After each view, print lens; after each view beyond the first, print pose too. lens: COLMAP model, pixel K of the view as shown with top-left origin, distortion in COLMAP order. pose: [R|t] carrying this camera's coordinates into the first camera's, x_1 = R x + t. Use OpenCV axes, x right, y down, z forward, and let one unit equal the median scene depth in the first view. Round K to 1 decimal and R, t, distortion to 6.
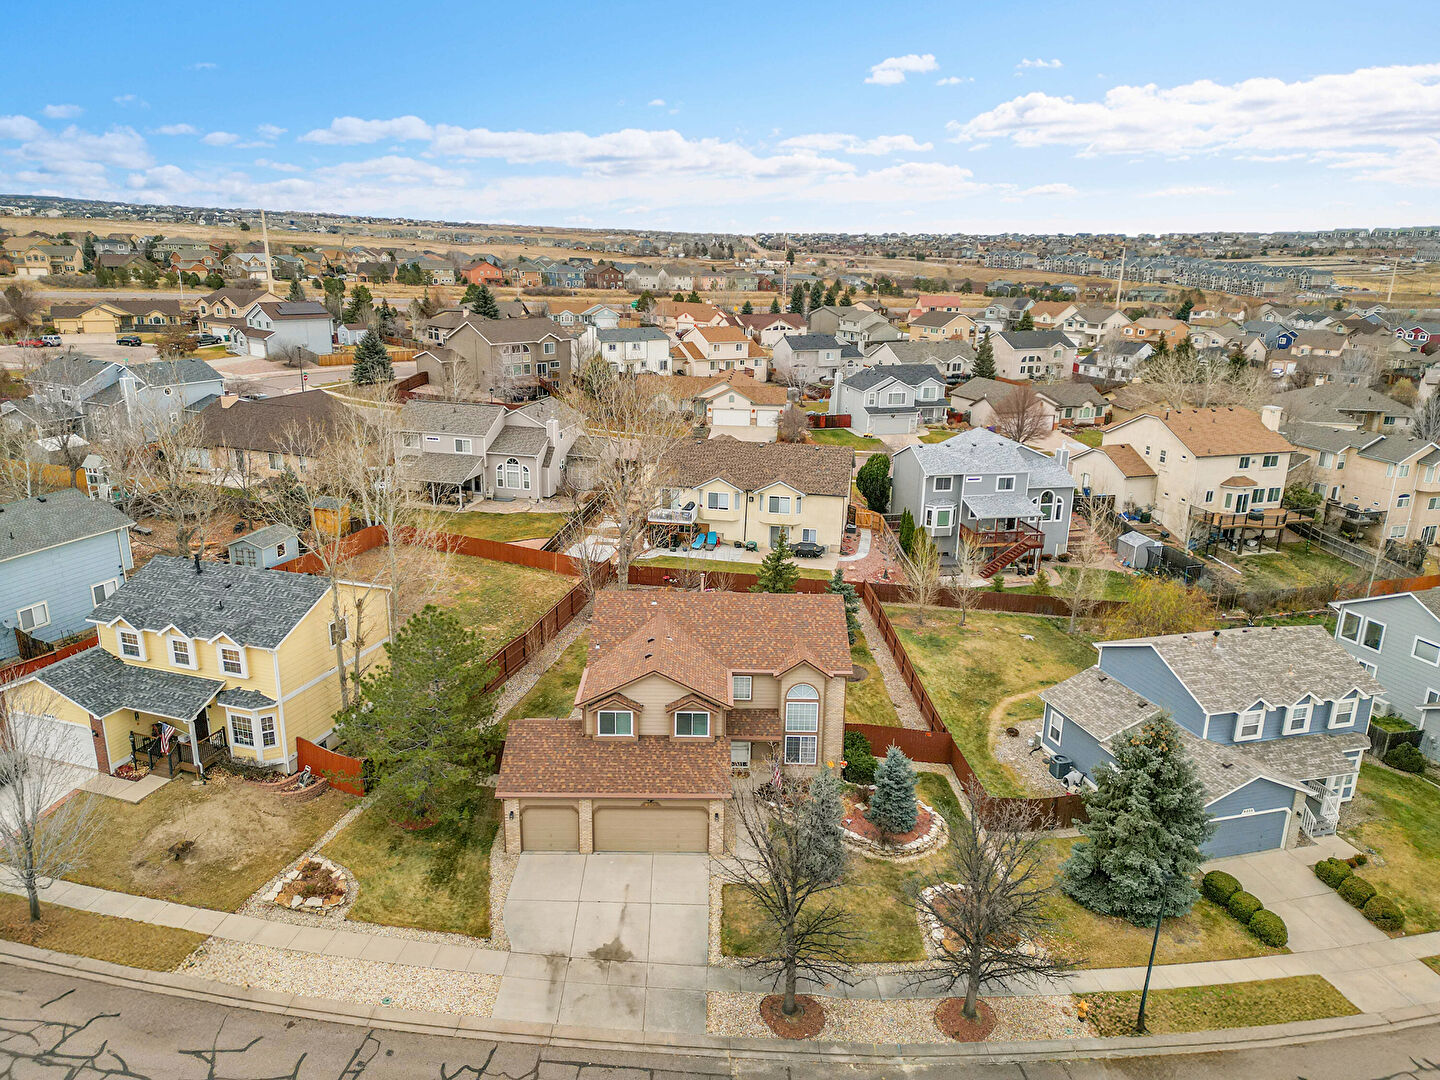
lens RADIAL K [[1014.8, 0, 718.8], [0, 1014.8, 539.6], [0, 0, 1]] dist [0.001784, 0.000406]
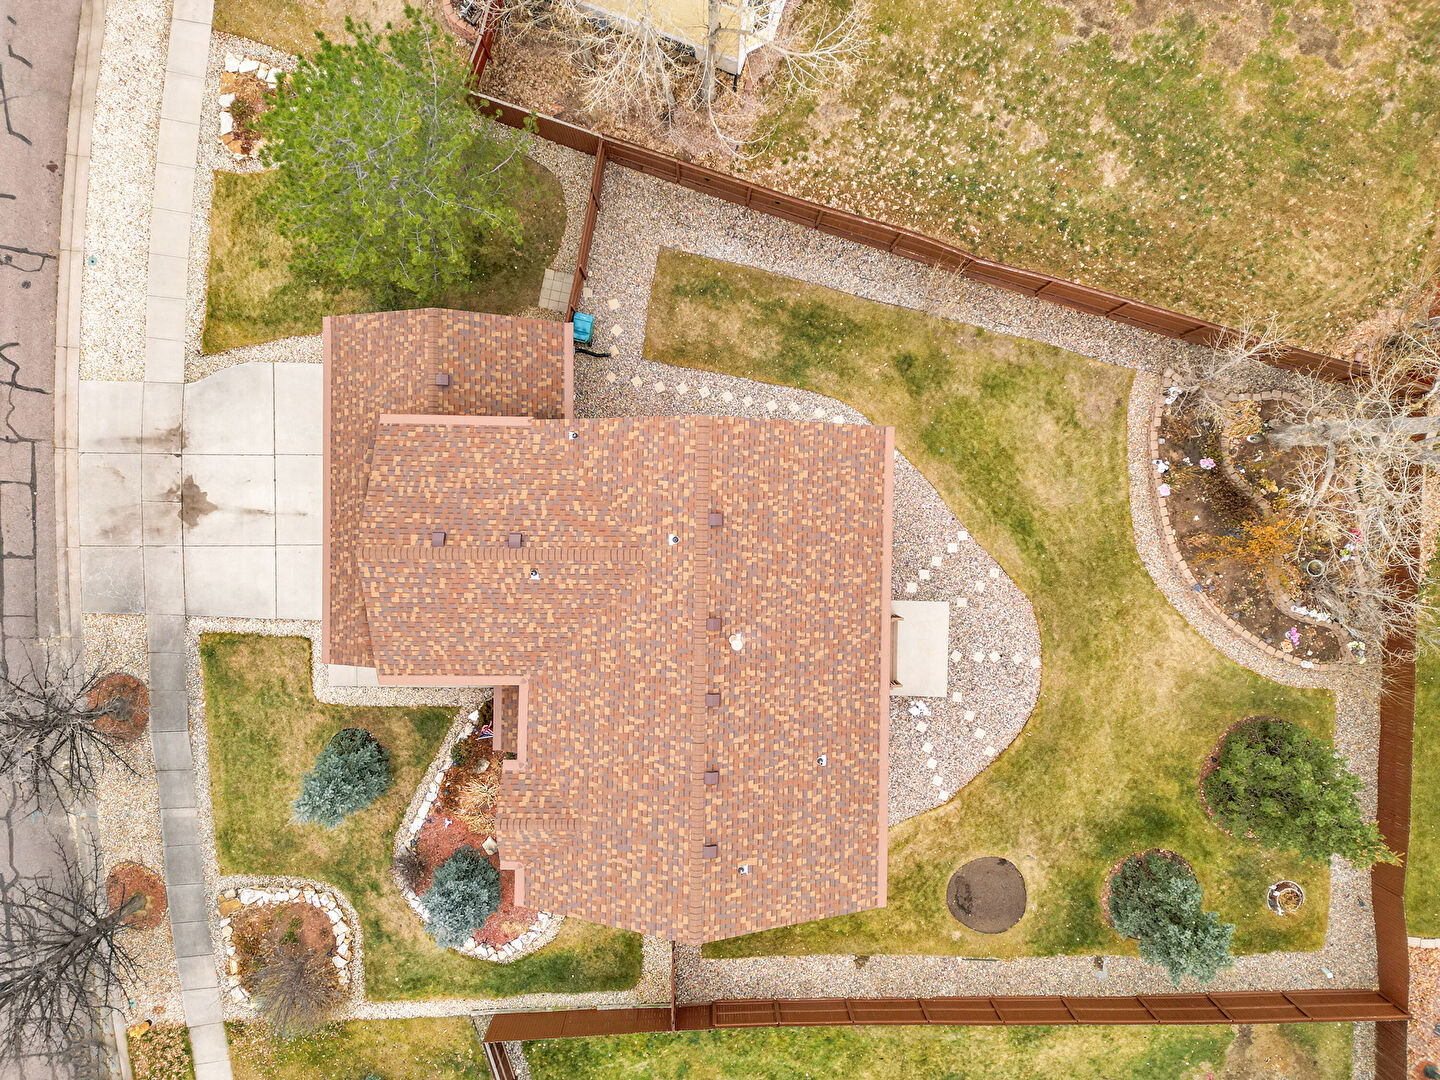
lens RADIAL K [[1014.8, 0, 720.2], [0, 1014.8, 543.2], [0, 0, 1]] dist [0.001784, 0.000406]
pose [[-0.020149, 0.999767, 0.007738, -0.088594], [-0.311207, -0.013627, 0.950244, -0.538768], [0.950128, 0.016739, 0.311410, 1.167661]]
